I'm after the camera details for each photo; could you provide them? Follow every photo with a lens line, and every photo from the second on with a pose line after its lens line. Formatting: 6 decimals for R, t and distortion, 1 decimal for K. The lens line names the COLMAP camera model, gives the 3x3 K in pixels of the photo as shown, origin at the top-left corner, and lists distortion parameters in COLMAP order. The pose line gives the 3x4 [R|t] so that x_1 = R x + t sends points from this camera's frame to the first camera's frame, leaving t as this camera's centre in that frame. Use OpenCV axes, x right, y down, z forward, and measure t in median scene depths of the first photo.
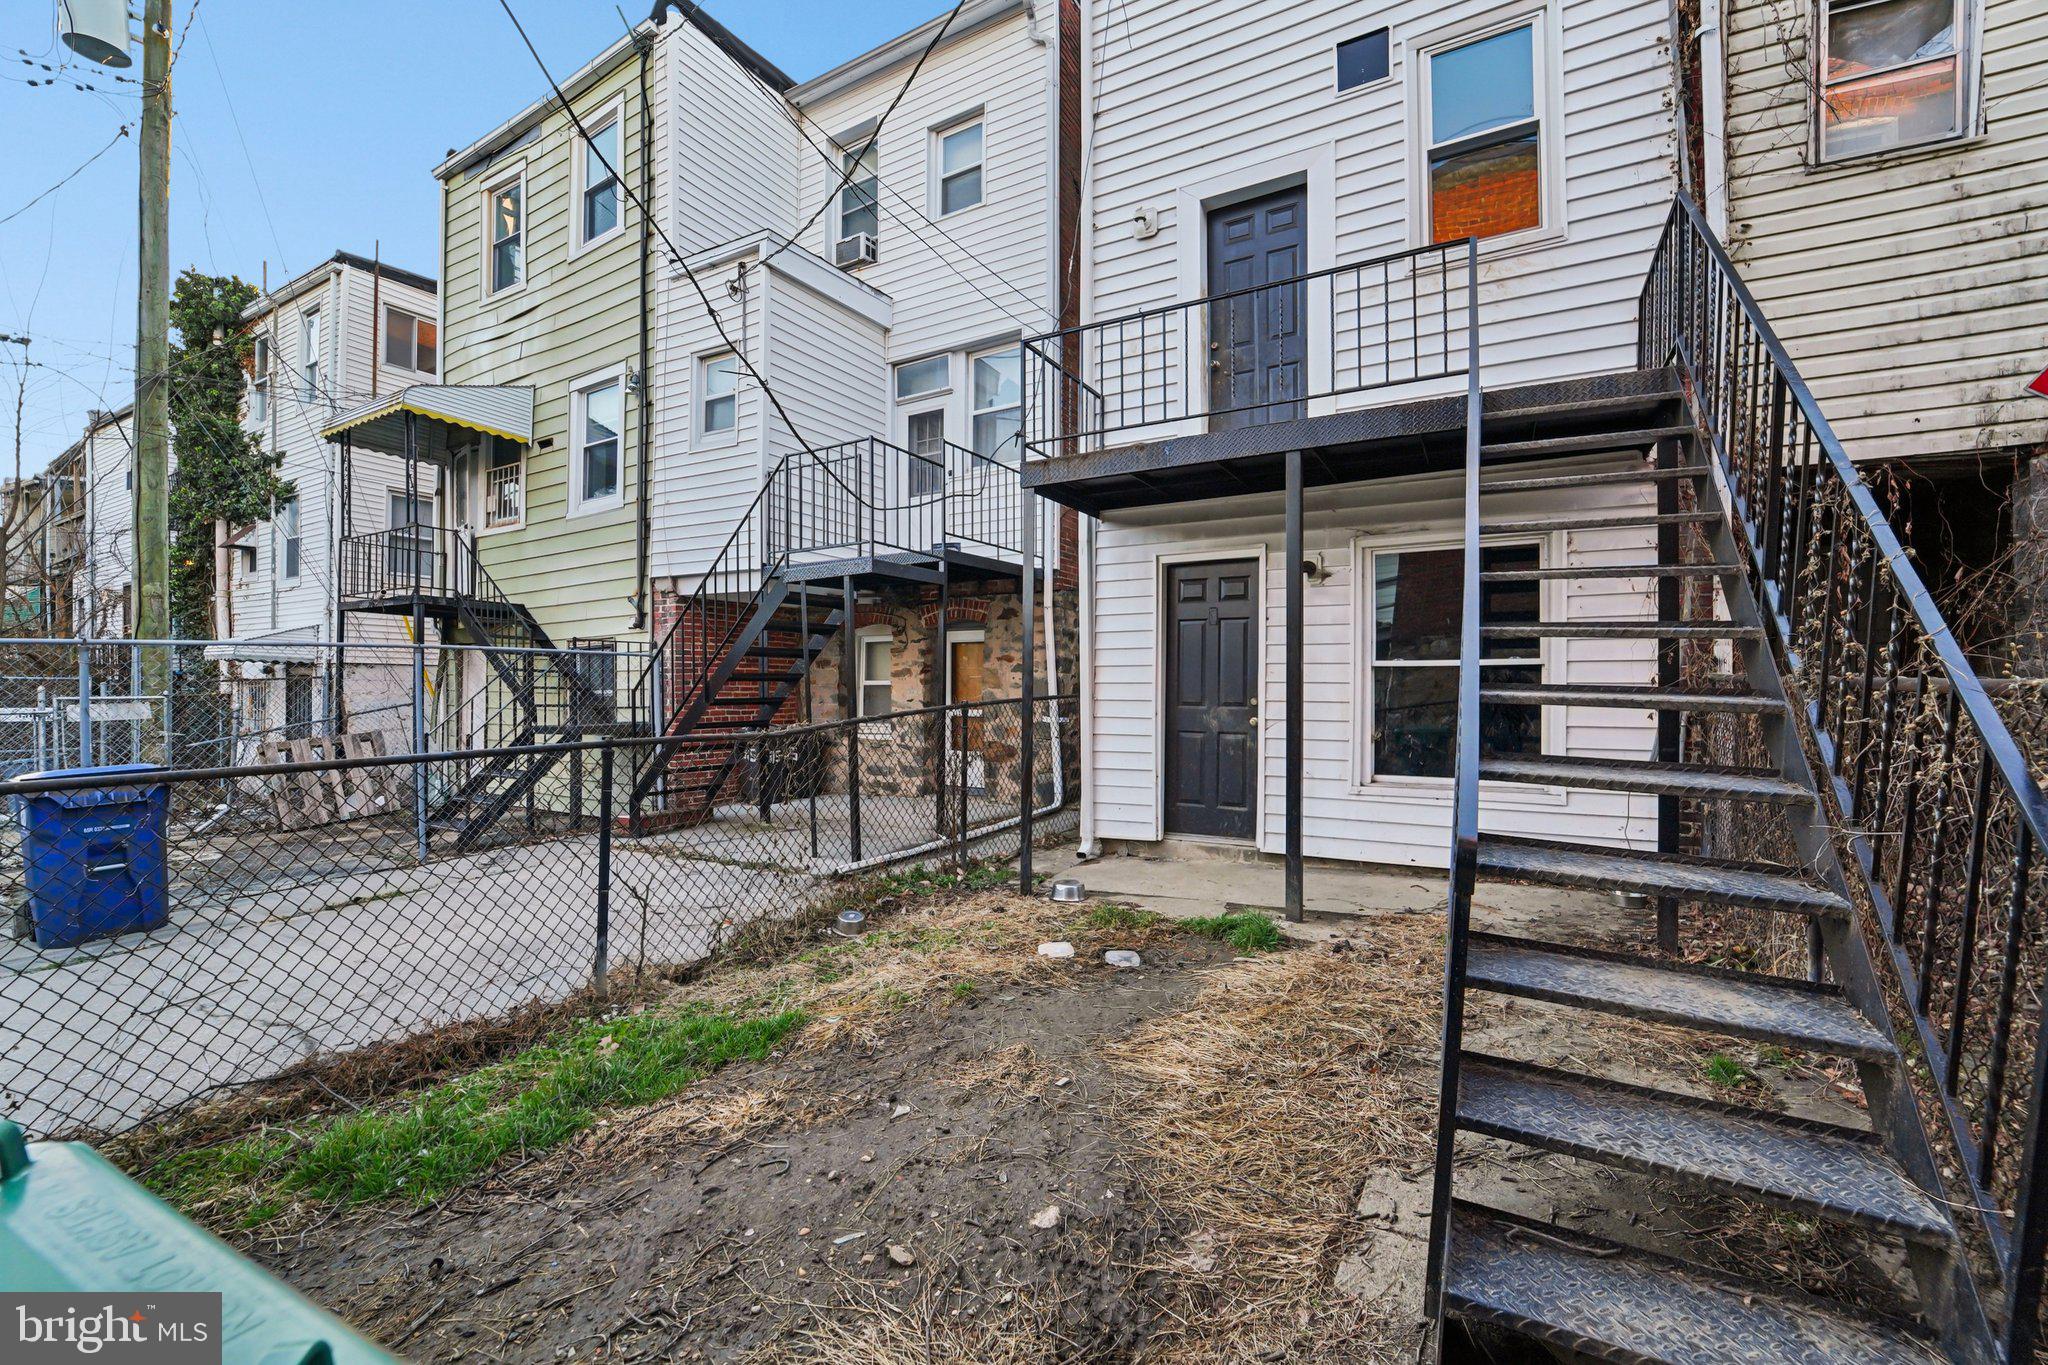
lens RADIAL K [[842.2, 0, 1022.3], [0, 842.2, 688.3], [0, 0, 1]] dist [-0.017035, -0.000221]
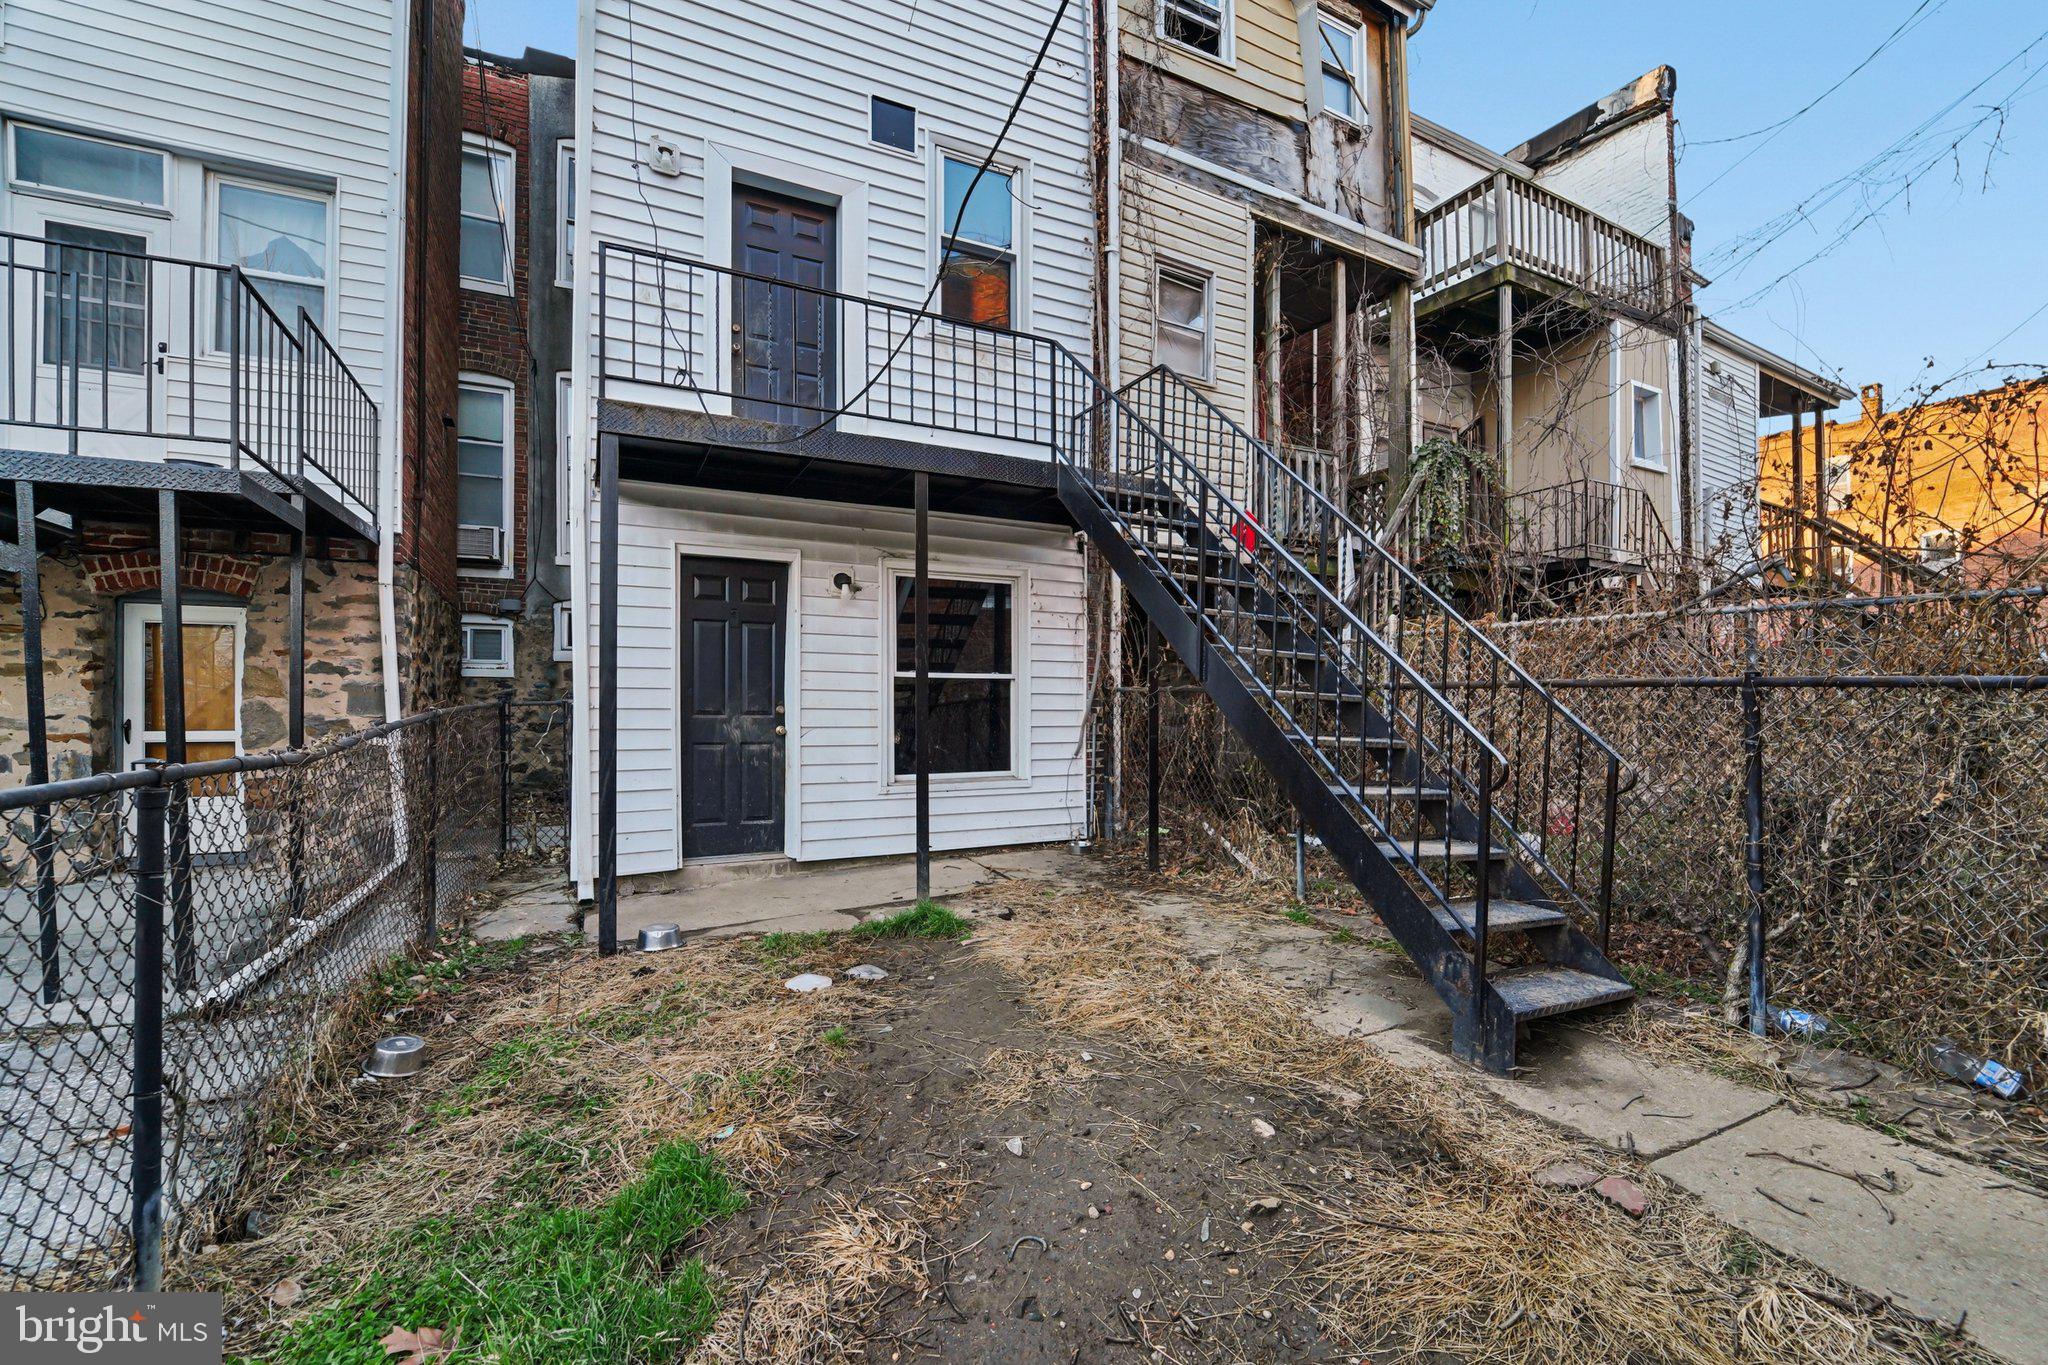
lens RADIAL K [[842.2, 0, 1061.0], [0, 842.2, 709.4], [0, 0, 1]] dist [-0.017035, -0.000221]
pose [[0.552861, -0.002831, 0.833268, -0.382075], [0.000613, 0.999995, 0.002991, 0.013544], [-0.833273, -0.001143, 0.552861, 0.201921]]
